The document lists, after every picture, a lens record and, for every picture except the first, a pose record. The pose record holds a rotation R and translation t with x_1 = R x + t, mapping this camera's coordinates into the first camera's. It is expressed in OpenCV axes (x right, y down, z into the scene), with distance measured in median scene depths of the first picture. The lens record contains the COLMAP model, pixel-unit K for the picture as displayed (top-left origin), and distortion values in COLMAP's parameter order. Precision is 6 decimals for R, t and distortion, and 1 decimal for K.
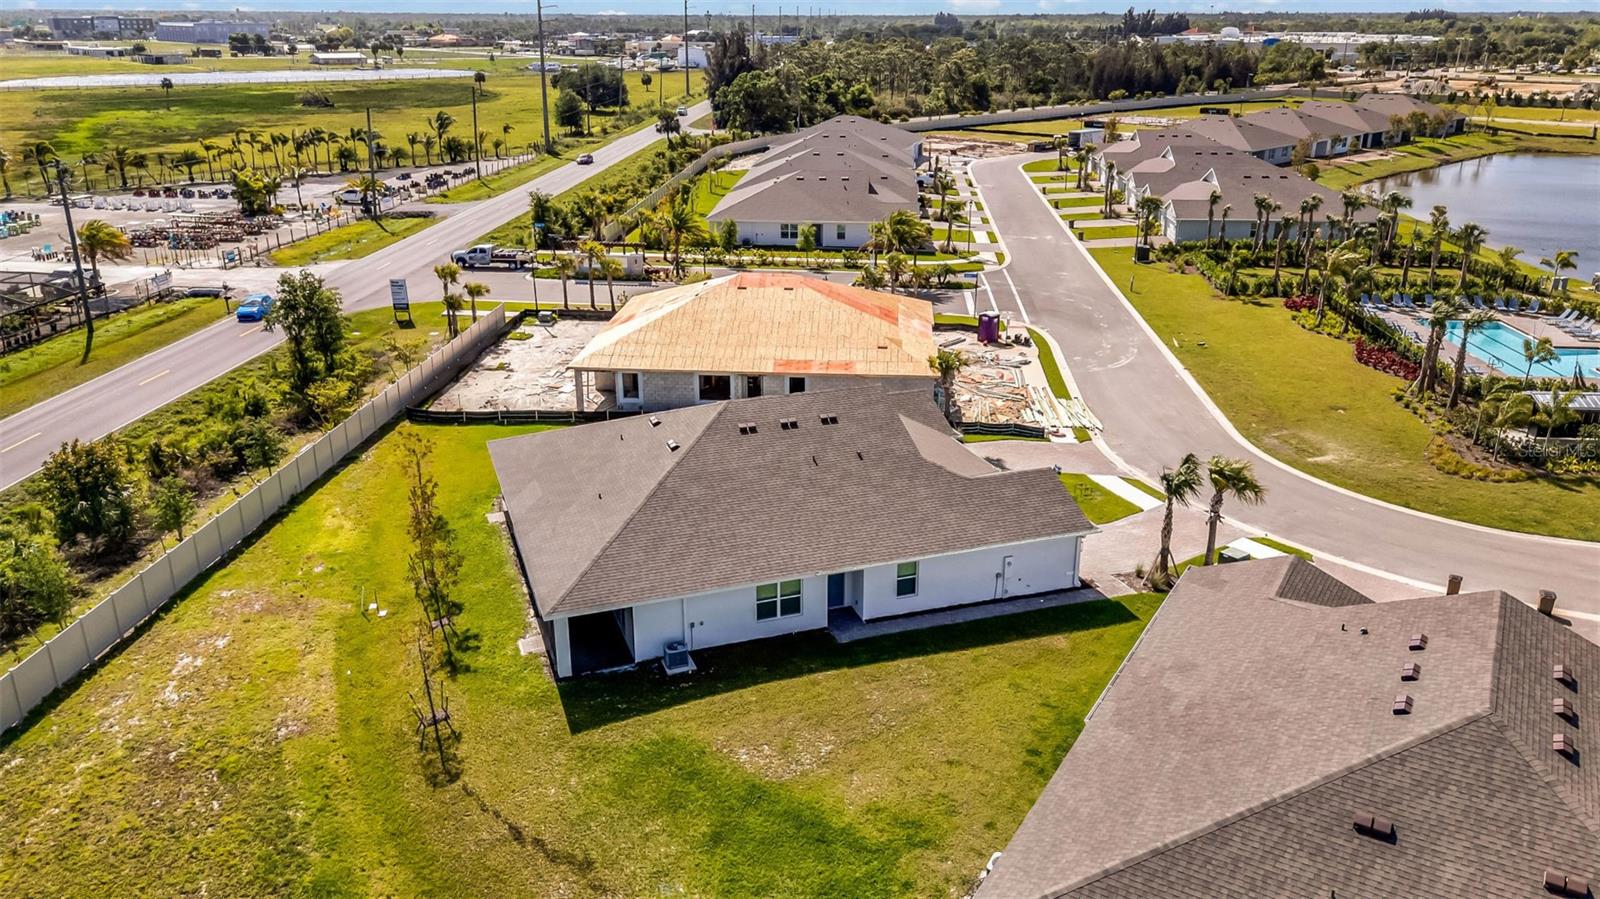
lens RADIAL K [[1173.9, 0, 800.0], [0, 1173.9, 449.5], [0, 0, 1]] dist [0.072547, -0.071033]
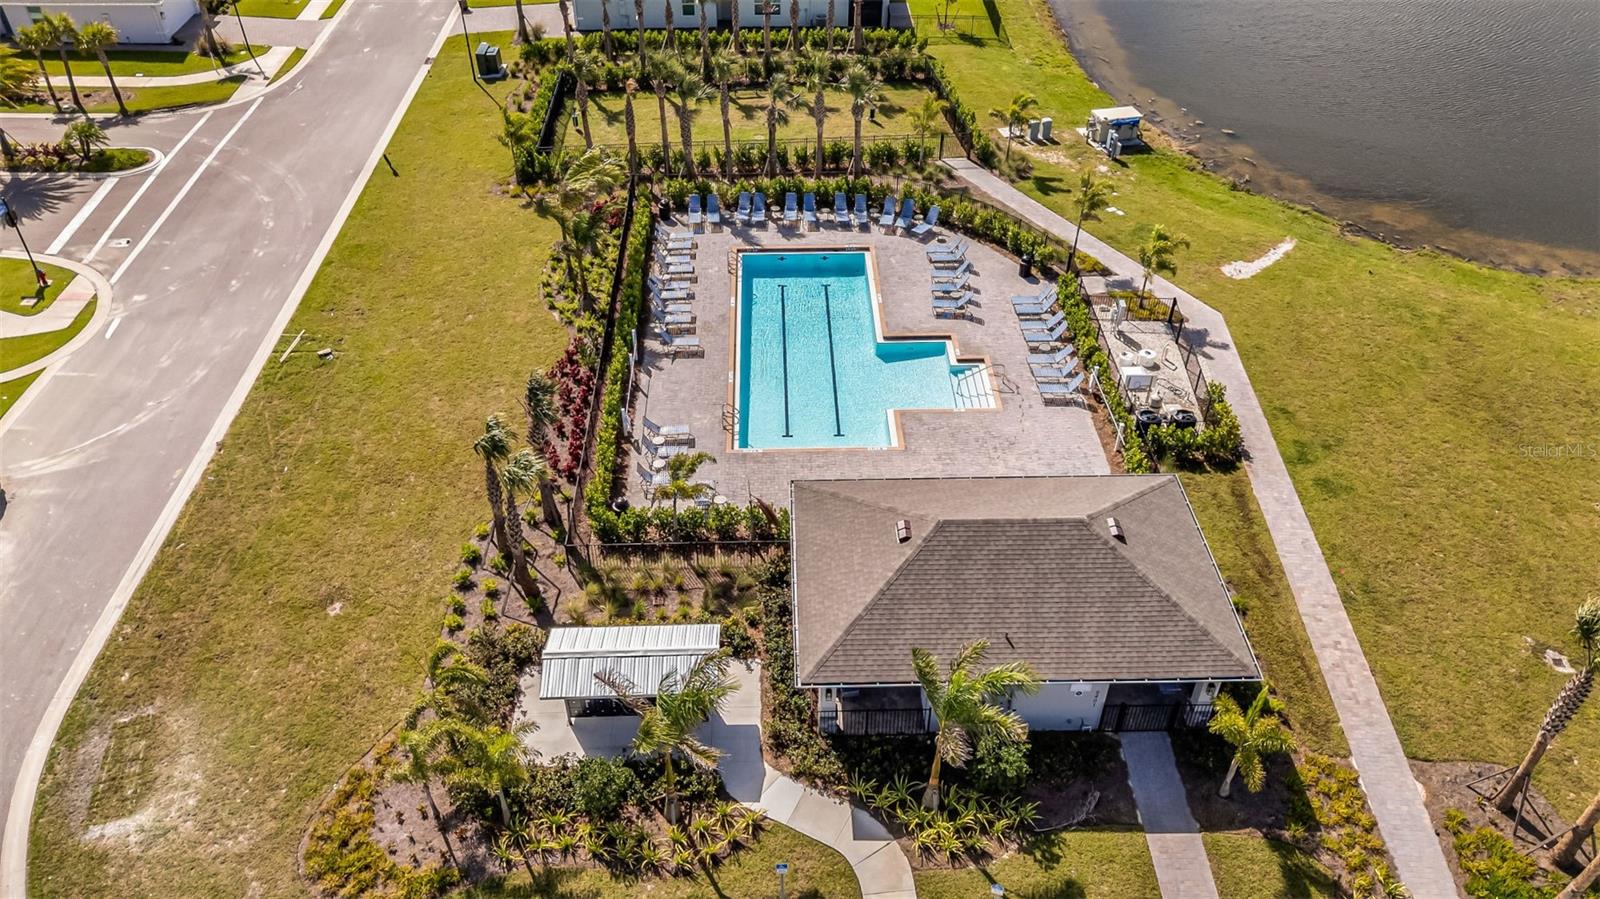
lens RADIAL K [[1173.9, 0, 800.0], [0, 1173.9, 449.5], [0, 0, 1]] dist [0.072547, -0.071033]
pose [[0.995101, -0.063013, 0.076176, 0.473040], [0.034408, 0.943121, 0.330663, -0.208274], [-0.092680, -0.326422, 0.940669, 0.355109]]
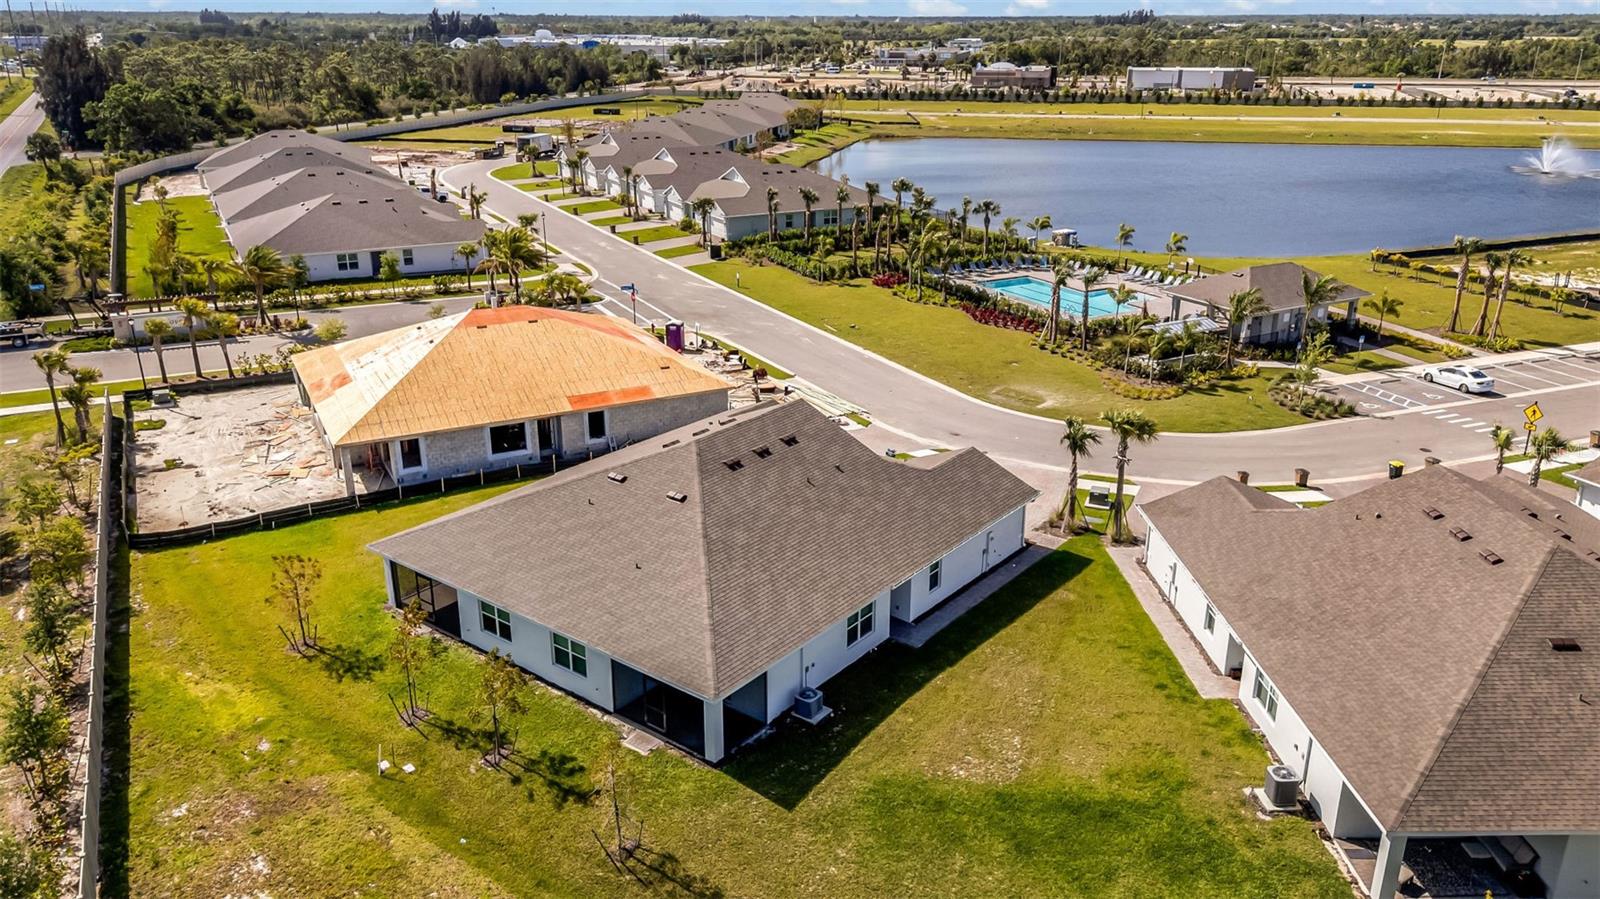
lens RADIAL K [[1173.9, 0, 800.0], [0, 1173.9, 449.5], [0, 0, 1]] dist [0.072547, -0.071033]
pose [[0.845609, -0.184202, 0.501015, -0.246771], [0.184165, 0.981619, 0.050068, -0.035045], [-0.501028, 0.049932, 0.863989, 0.070773]]
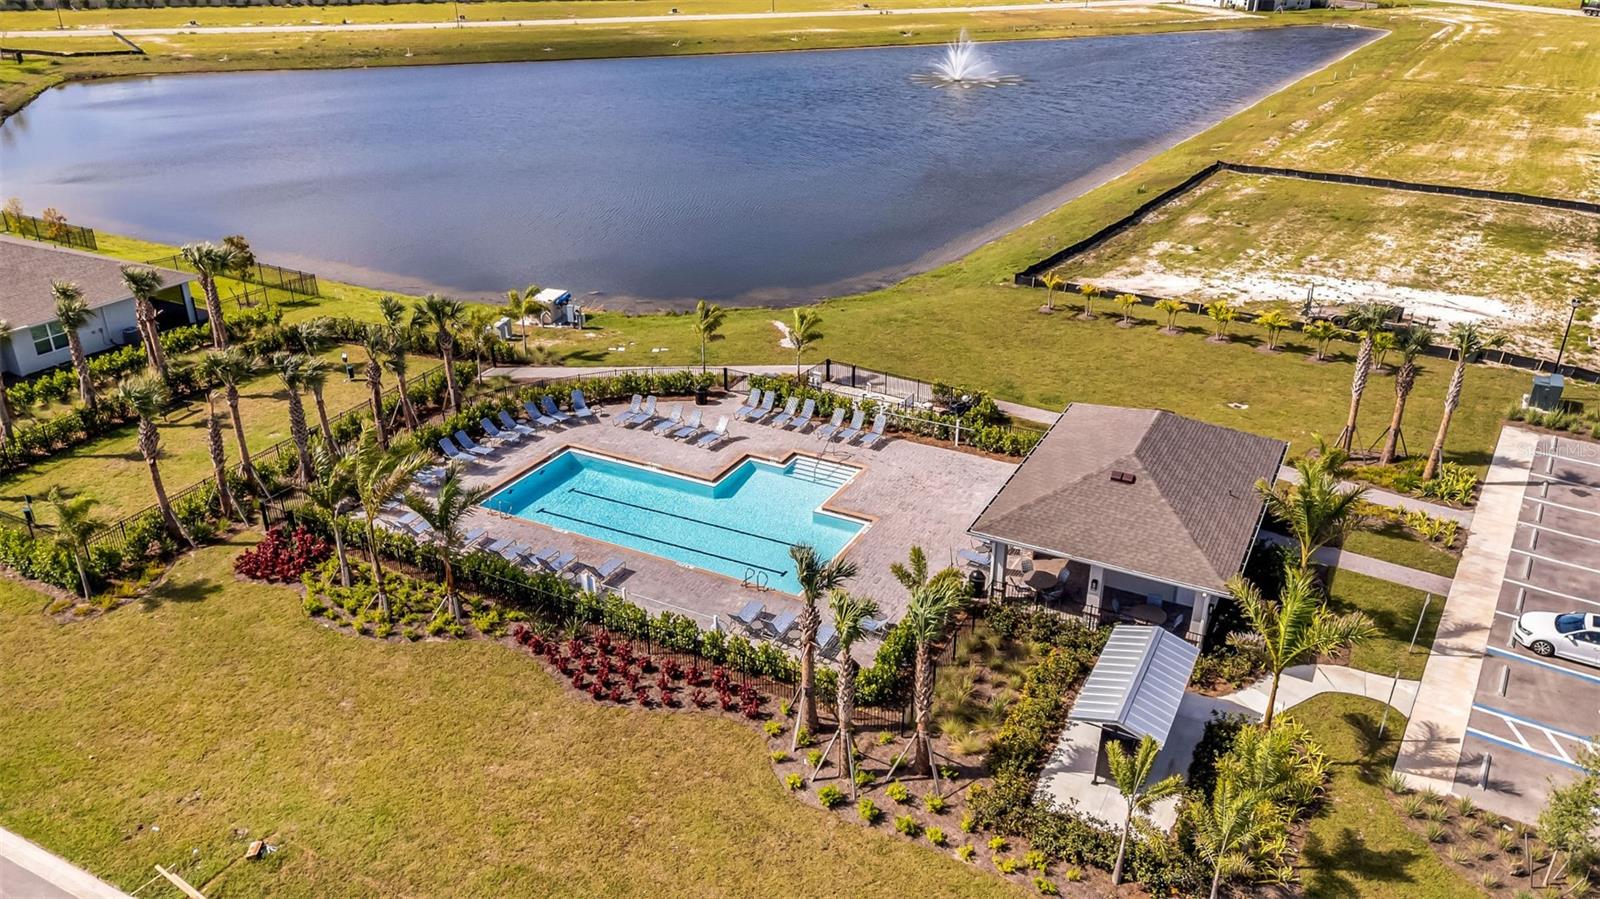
lens RADIAL K [[1175.7, 0, 800.0], [0, 1175.7, 449.5], [0, 0, 1]] dist [0.064653, -0.052094]
pose [[0.397813, -0.392647, 0.829200, 0.130551], [0.315615, 0.907200, 0.278164, -0.226327], [-0.861471, 0.151051, 0.484822, 0.583793]]
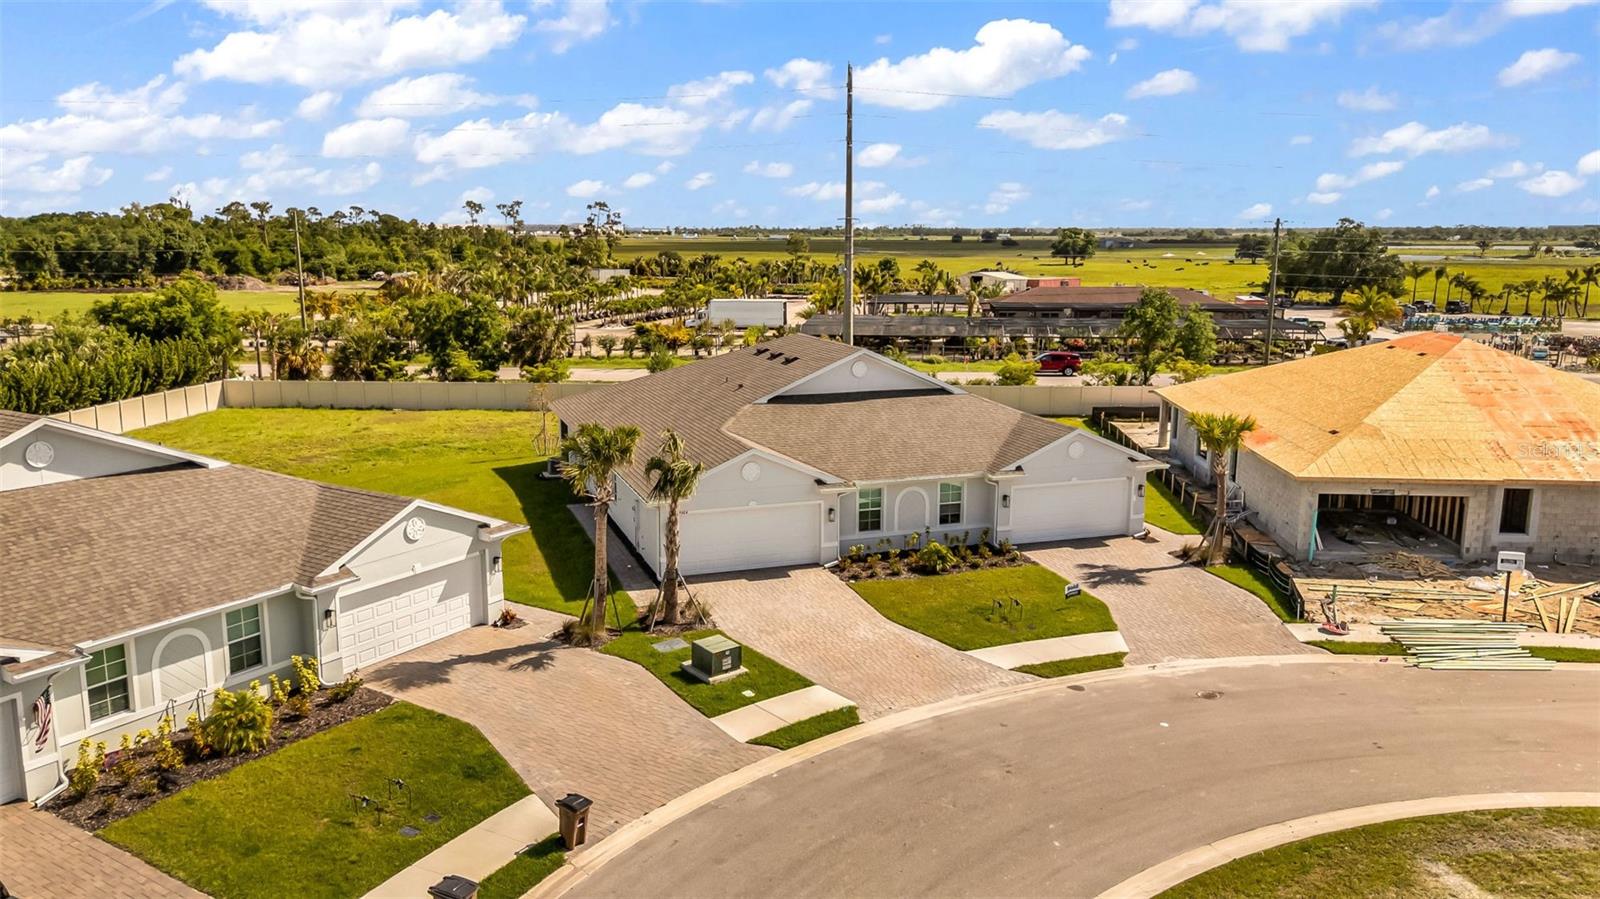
lens RADIAL K [[1175.7, 0, 800.0], [0, 1175.7, 449.5], [0, 0, 1]] dist [0.064653, -0.052094]
pose [[-0.003217, 0.181241, -0.983433, 0.494868], [-0.346631, 0.922264, 0.171102, -0.064333], [0.937996, 0.341439, 0.059857, 0.512103]]
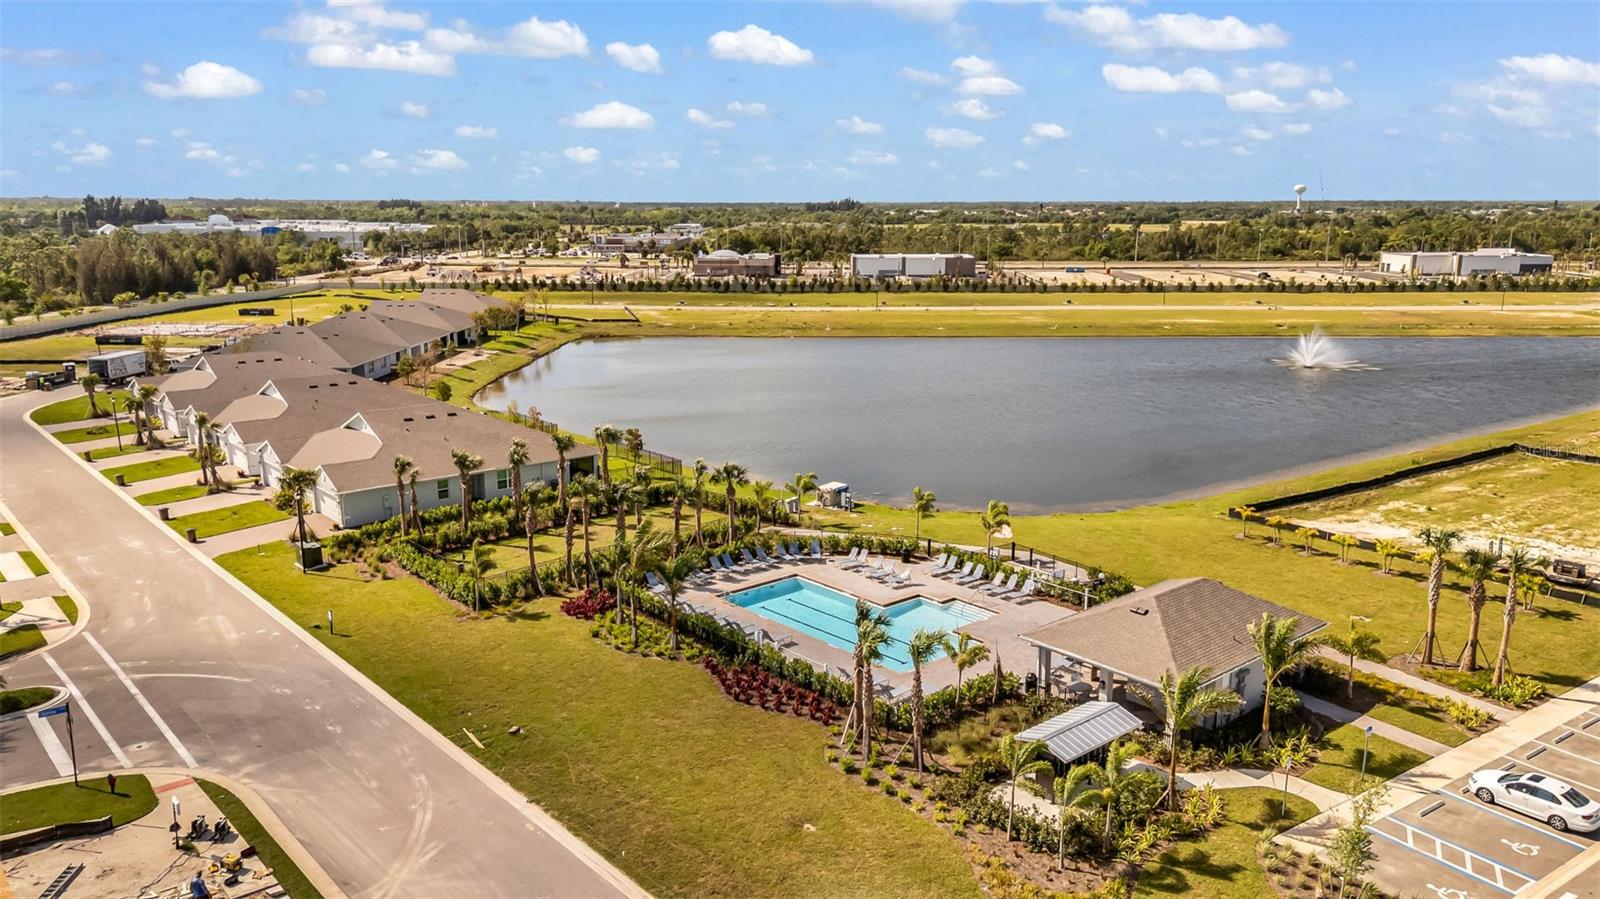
lens RADIAL K [[1173.9, 0, 800.0], [0, 1173.9, 449.5], [0, 0, 1]] dist [0.072547, -0.071033]
pose [[0.703898, -0.147867, 0.694739, 0.028459], [0.245706, 0.968398, -0.042833, -0.151190], [-0.666450, 0.200852, 0.717985, 0.374661]]
